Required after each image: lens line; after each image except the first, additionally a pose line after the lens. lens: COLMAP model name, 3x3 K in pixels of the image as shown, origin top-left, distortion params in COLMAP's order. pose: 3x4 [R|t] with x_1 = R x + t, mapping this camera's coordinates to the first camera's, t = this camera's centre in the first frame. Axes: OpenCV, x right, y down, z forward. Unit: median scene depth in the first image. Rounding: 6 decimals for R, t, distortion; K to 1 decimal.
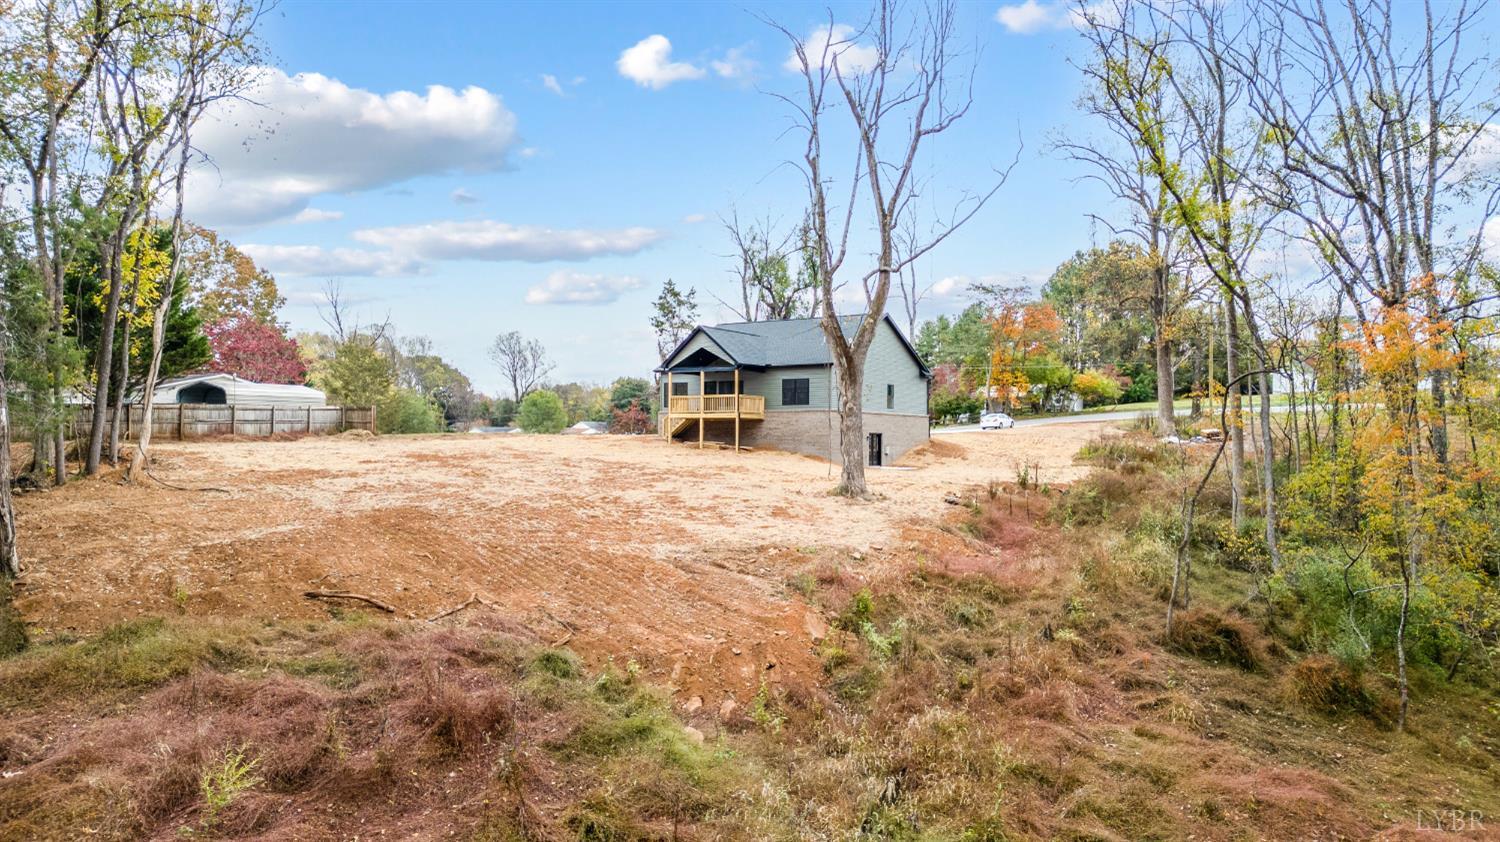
lens RADIAL K [[1074.2, 0, 750.0], [0, 1074.2, 421.0], [0, 0, 1]] dist [0.083682, -0.073320]
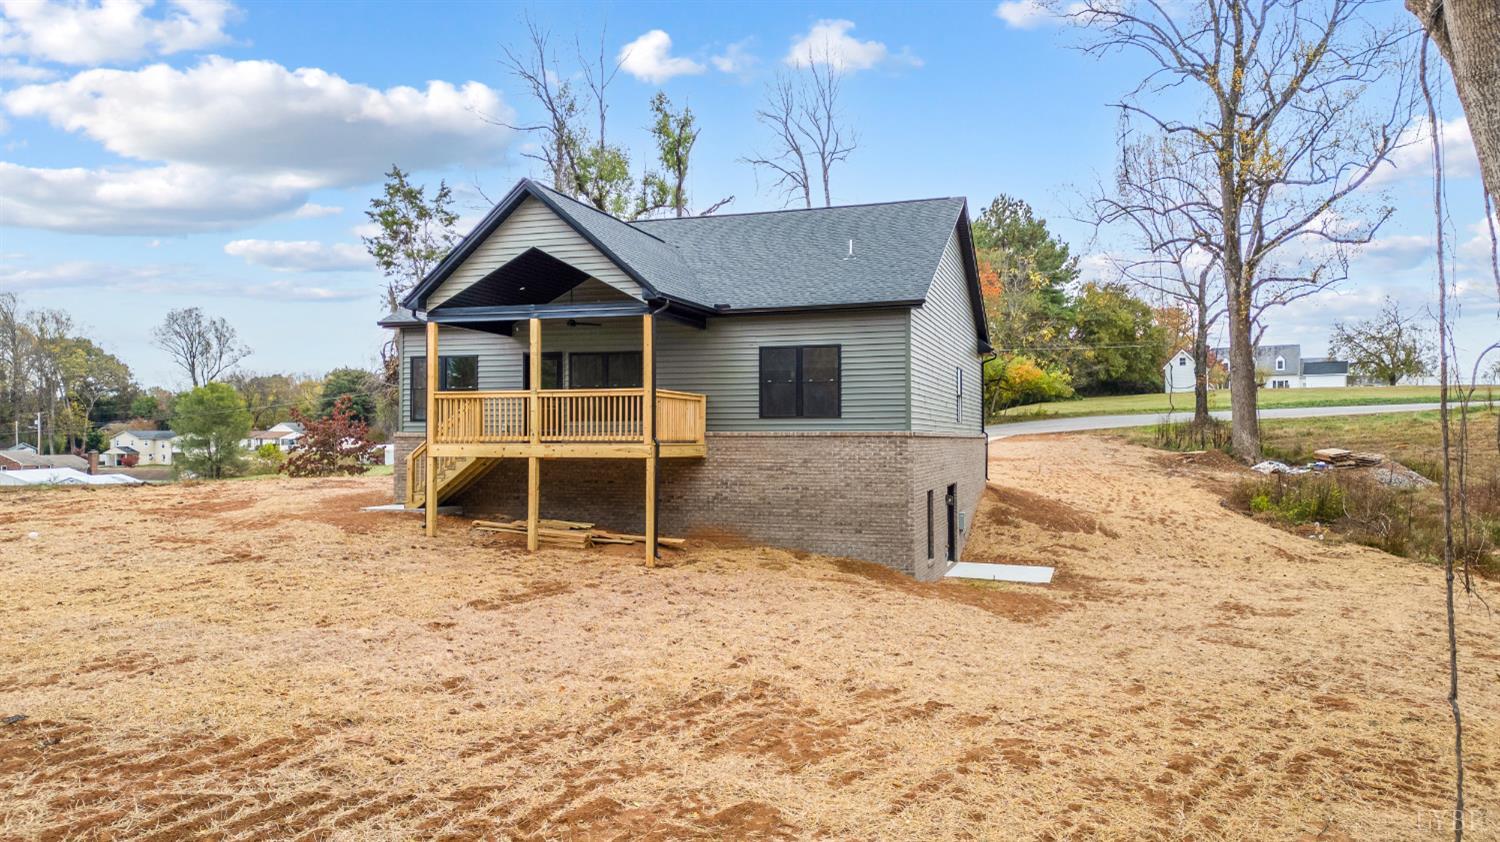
lens RADIAL K [[1074.2, 0, 750.0], [0, 1074.2, 421.0], [0, 0, 1]] dist [0.083682, -0.073320]
pose [[0.971563, -0.003346, 0.236758, -0.057569], [0.002324, 0.999987, 0.004596, -0.015270], [-0.236771, -0.003915, 0.971558, 0.634799]]
